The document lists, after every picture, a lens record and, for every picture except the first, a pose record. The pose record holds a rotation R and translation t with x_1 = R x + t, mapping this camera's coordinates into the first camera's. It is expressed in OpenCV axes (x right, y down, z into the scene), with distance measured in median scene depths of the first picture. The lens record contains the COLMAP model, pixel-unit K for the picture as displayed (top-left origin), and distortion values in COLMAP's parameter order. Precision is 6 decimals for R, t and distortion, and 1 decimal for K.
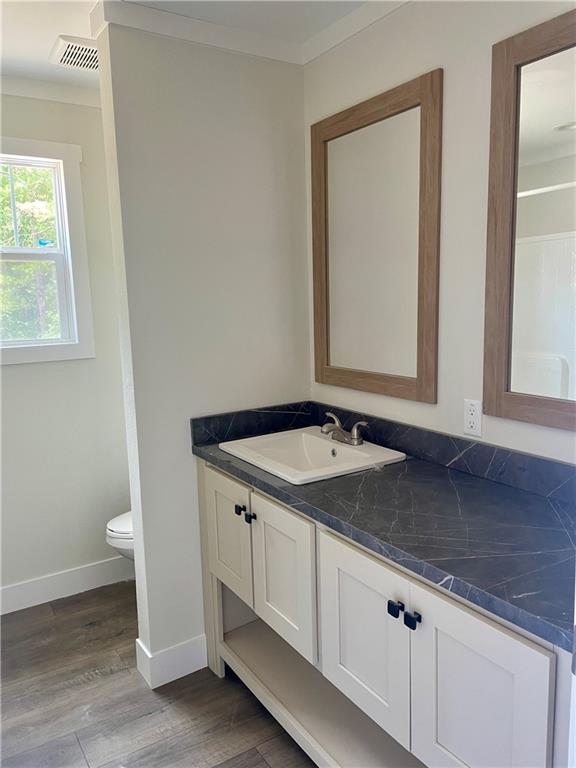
lens RADIAL K [[567.1, 0, 288.0], [0, 567.1, 384.0], [0, 0, 1]] dist [0.095000, -0.113203]
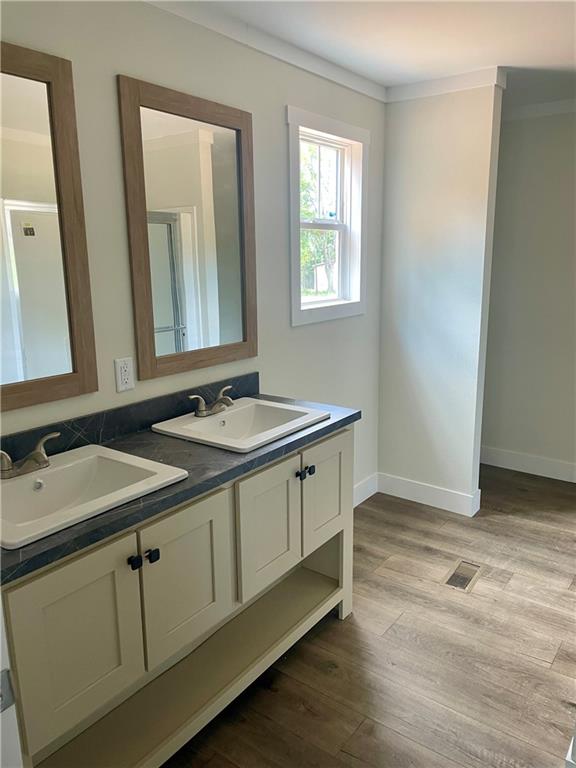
lens RADIAL K [[567.1, 0, 288.0], [0, 567.1, 384.0], [0, 0, 1]] dist [0.095000, -0.113203]
pose [[-0.327402, -0.169080, 0.929634, -0.908159], [0.177429, 0.955357, 0.236246, -0.176642], [-0.928077, 0.242291, -0.282786, 1.074788]]
